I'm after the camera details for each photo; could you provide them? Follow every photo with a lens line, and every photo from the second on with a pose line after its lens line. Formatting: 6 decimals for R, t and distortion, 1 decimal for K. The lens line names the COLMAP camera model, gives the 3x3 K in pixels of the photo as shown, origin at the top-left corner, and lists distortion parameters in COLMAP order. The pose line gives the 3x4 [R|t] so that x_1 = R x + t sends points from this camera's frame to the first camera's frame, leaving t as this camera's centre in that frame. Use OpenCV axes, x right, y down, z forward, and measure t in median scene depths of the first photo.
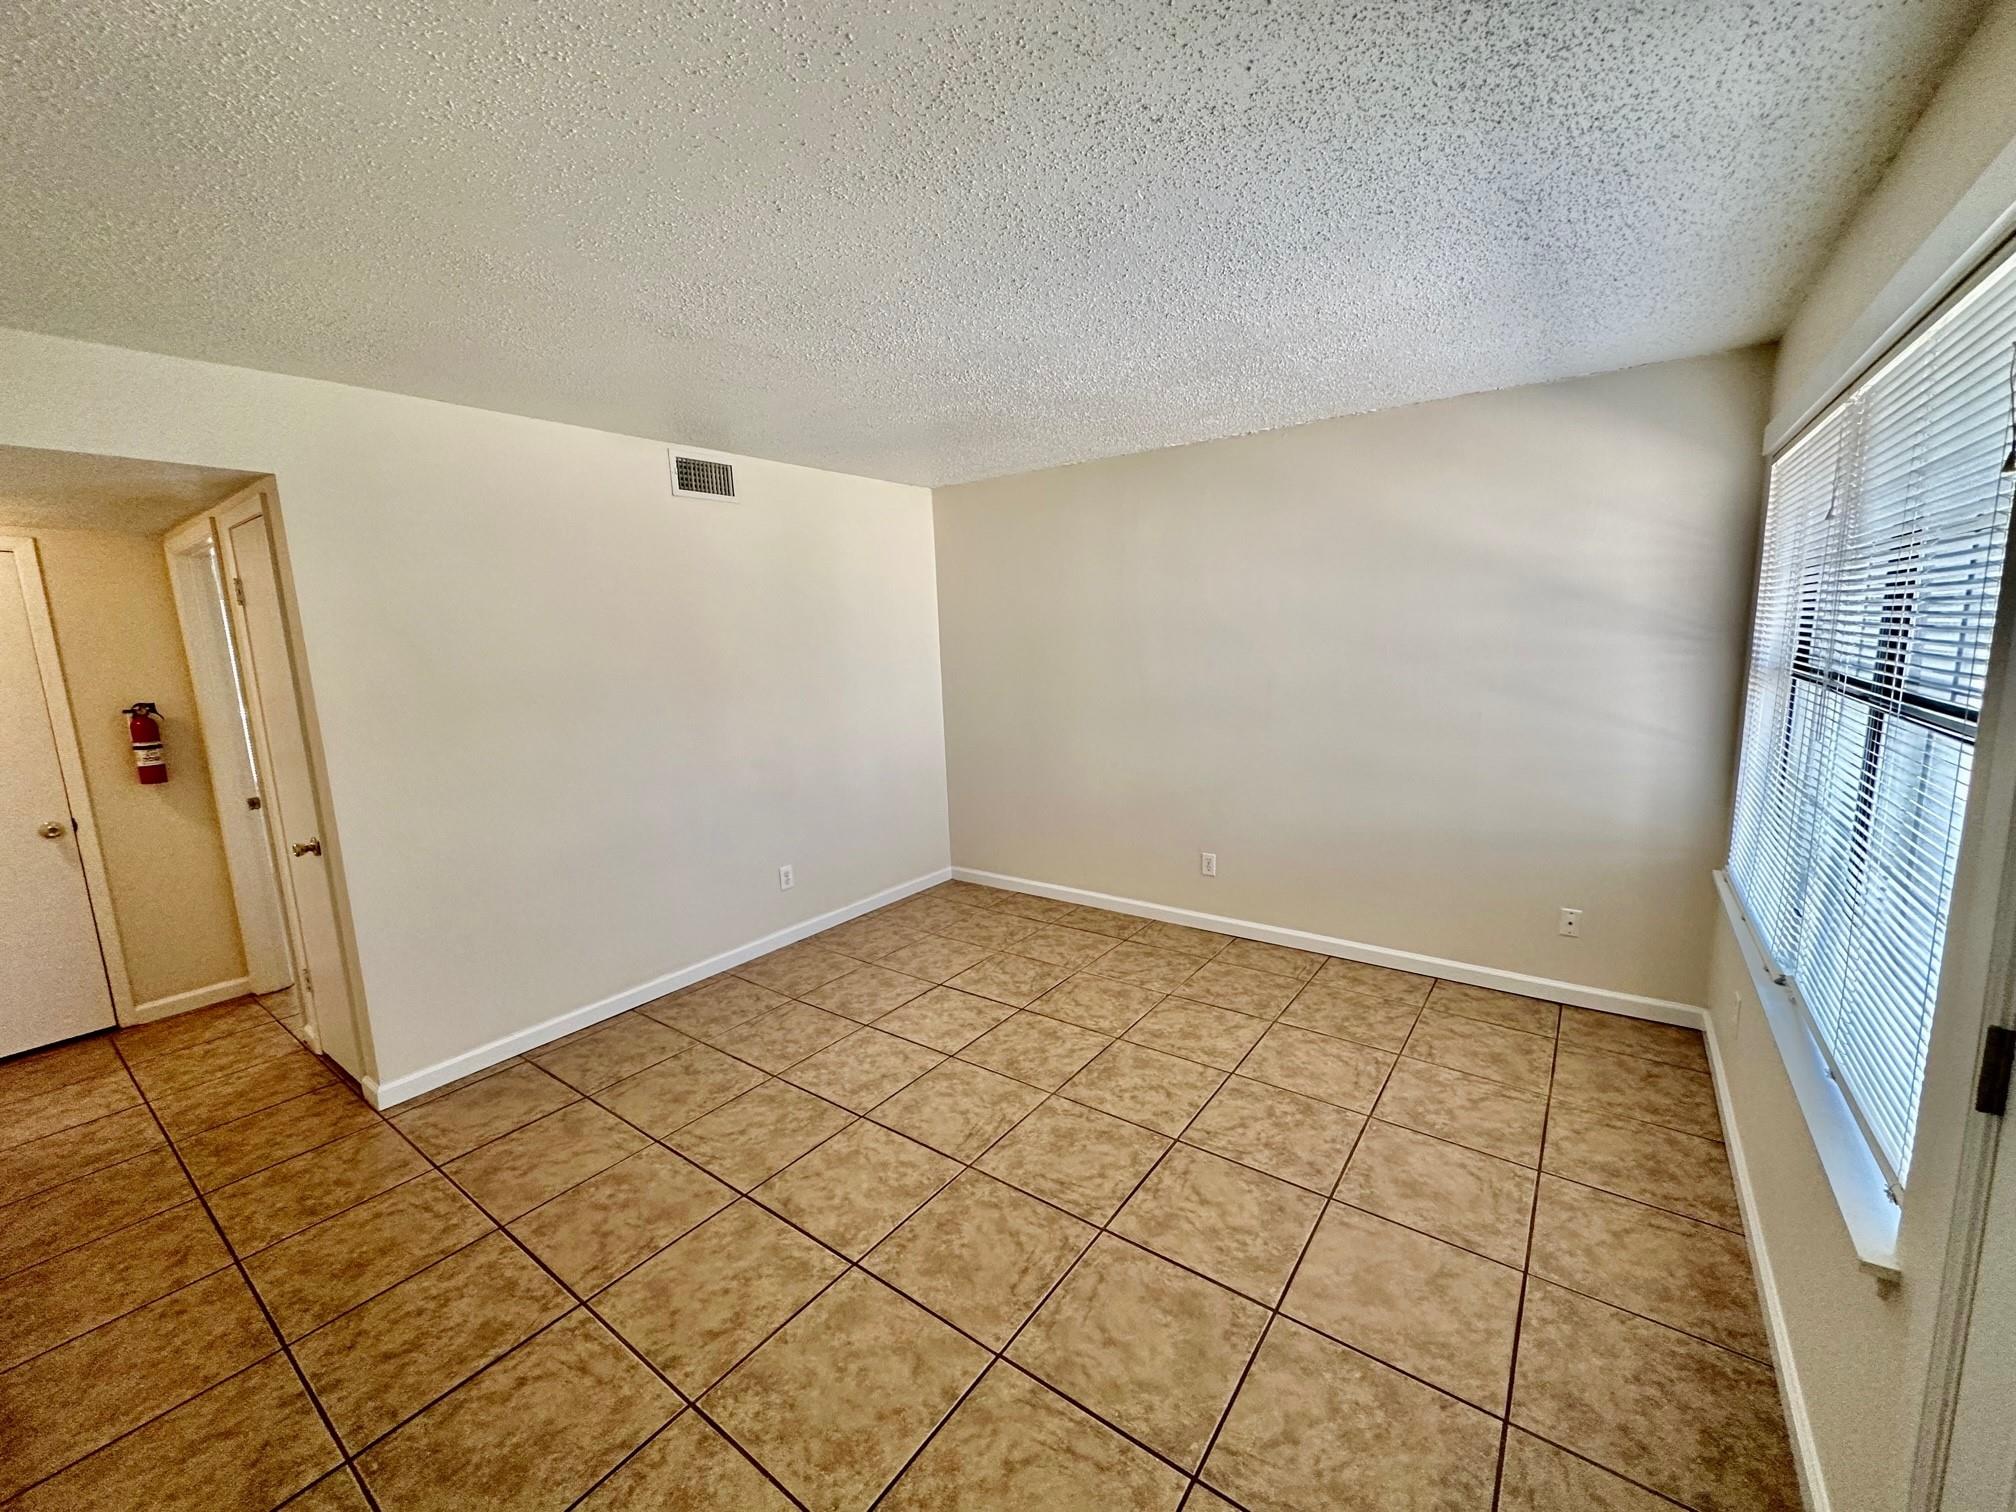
lens RADIAL K [[807.4, 0, 999.5], [0, 807.4, 756.6], [0, 0, 1]] dist [0.002046, -0.001115]
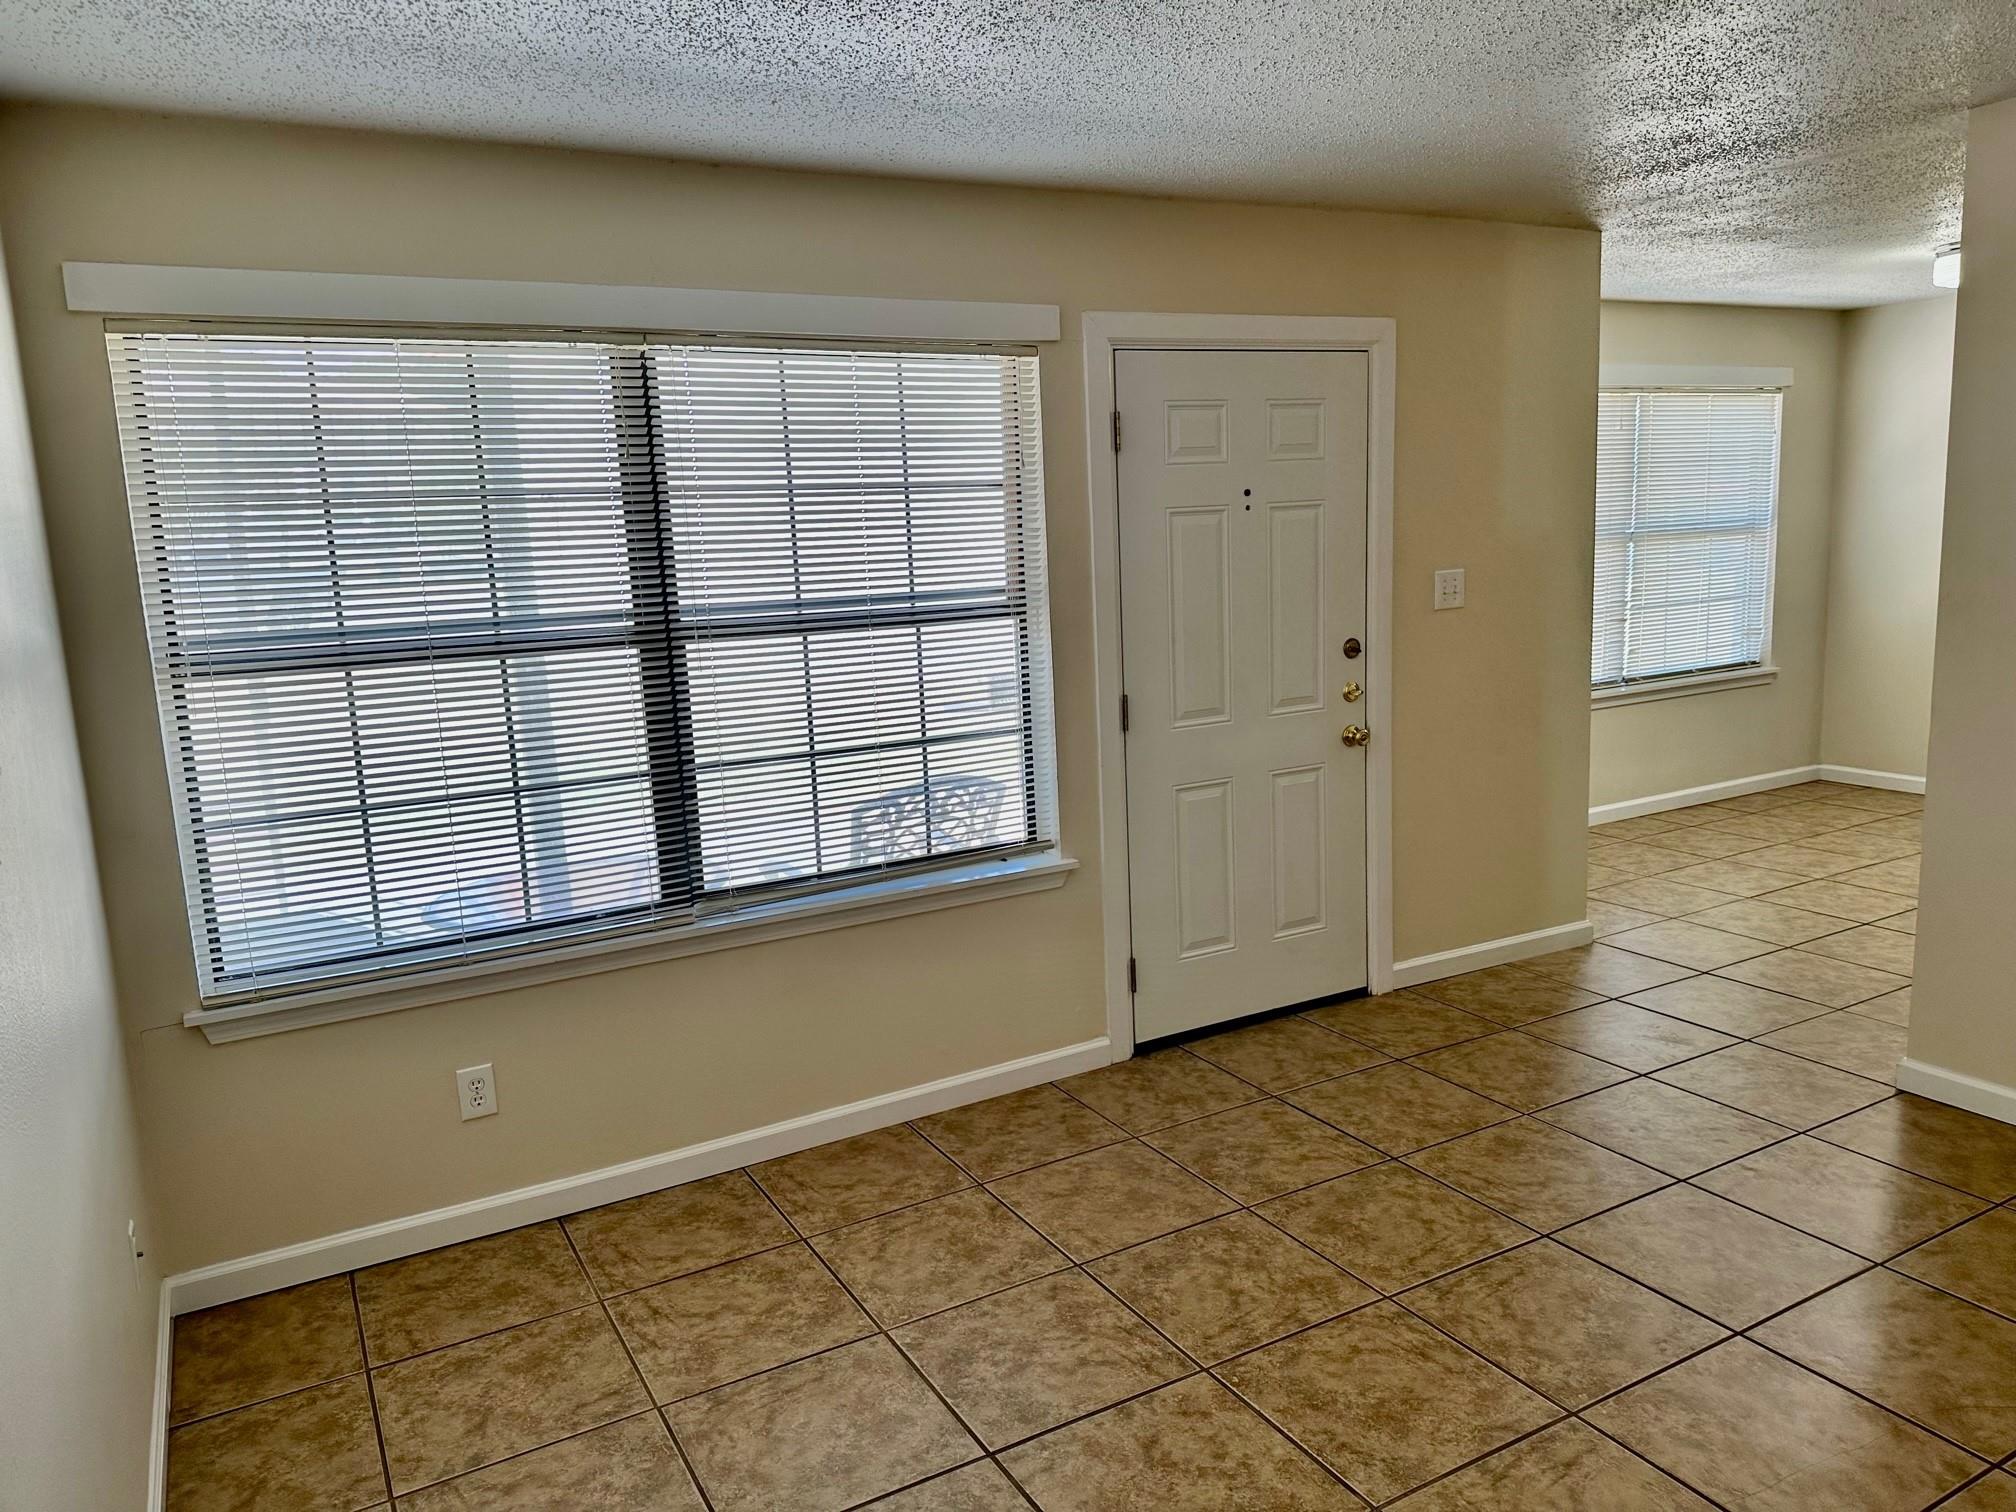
lens RADIAL K [[1419.9, 0, 1017.4], [0, 1419.9, 752.1], [0, 0, 1]] dist [0.043643, -0.051815]
pose [[-0.911699, 0.008767, 0.410764, -0.084518], [0.135746, 0.950055, 0.281015, -0.248893], [-0.387785, 0.311961, -0.867354, 1.600860]]
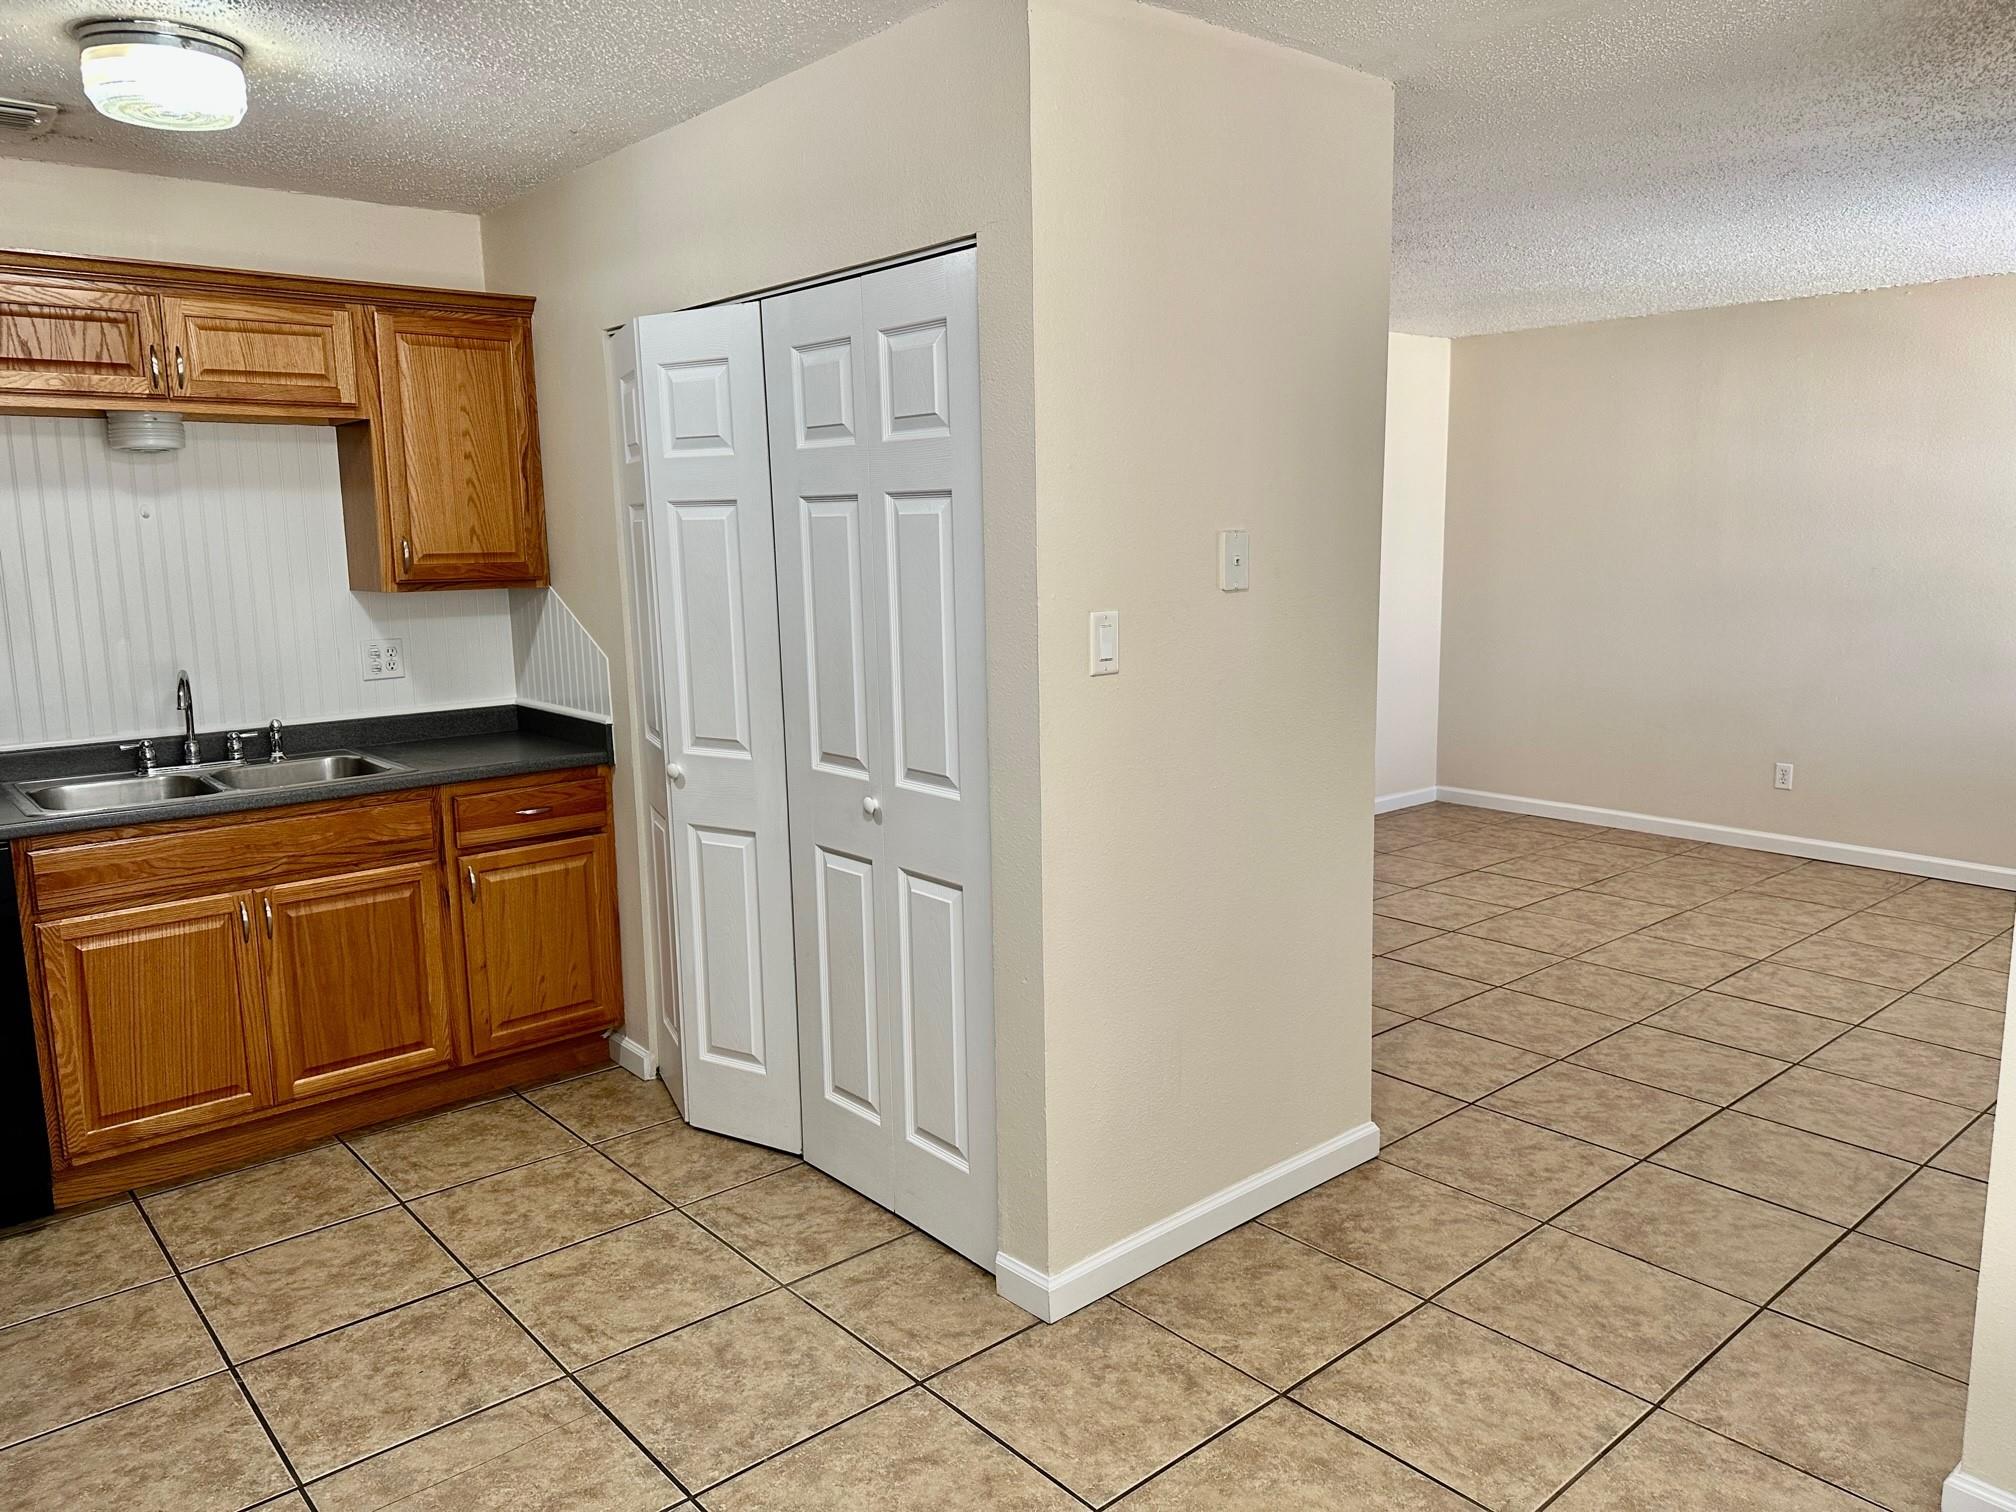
lens RADIAL K [[1419.9, 0, 1018.9], [0, 1419.9, 749.1], [0, 0, 1]] dist [0.043643, -0.051815]
pose [[0.978363, 0.055985, -0.199178, -0.354158], [-0.054202, 0.998426, 0.014400, 0.183073], [0.199671, -0.003292, 0.979857, -0.993799]]
